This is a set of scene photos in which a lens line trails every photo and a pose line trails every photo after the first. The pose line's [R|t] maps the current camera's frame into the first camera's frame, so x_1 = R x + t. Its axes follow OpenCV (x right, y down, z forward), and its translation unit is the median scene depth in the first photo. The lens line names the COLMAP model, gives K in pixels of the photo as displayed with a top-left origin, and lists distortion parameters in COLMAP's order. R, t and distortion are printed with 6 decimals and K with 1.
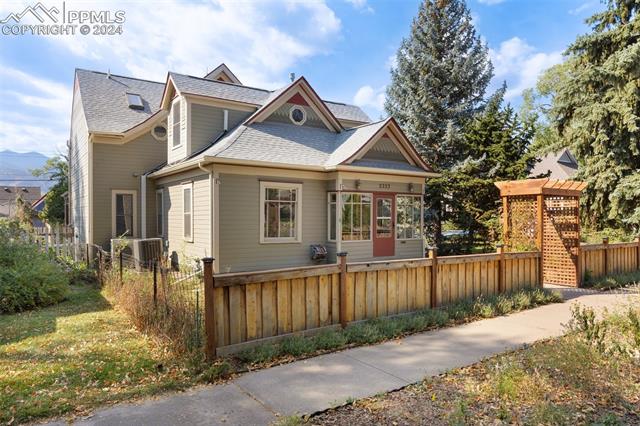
lens RADIAL K [[423.0, 0, 319.9], [0, 423.0, 215.2], [0, 0, 1]] dist [-0.000849, -0.000104]
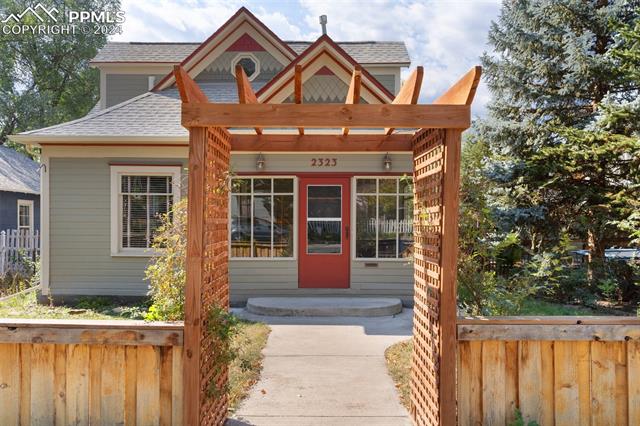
lens RADIAL K [[463.6, 0, 319.5], [0, 463.6, 213.0], [0, 0, 1]] dist [0.000961, 0.000692]
pose [[0.826413, -0.009747, -0.562980, 0.479098], [-0.001430, 0.999811, -0.019409, 0.009267], [0.563062, 0.016845, 0.826243, 0.486307]]
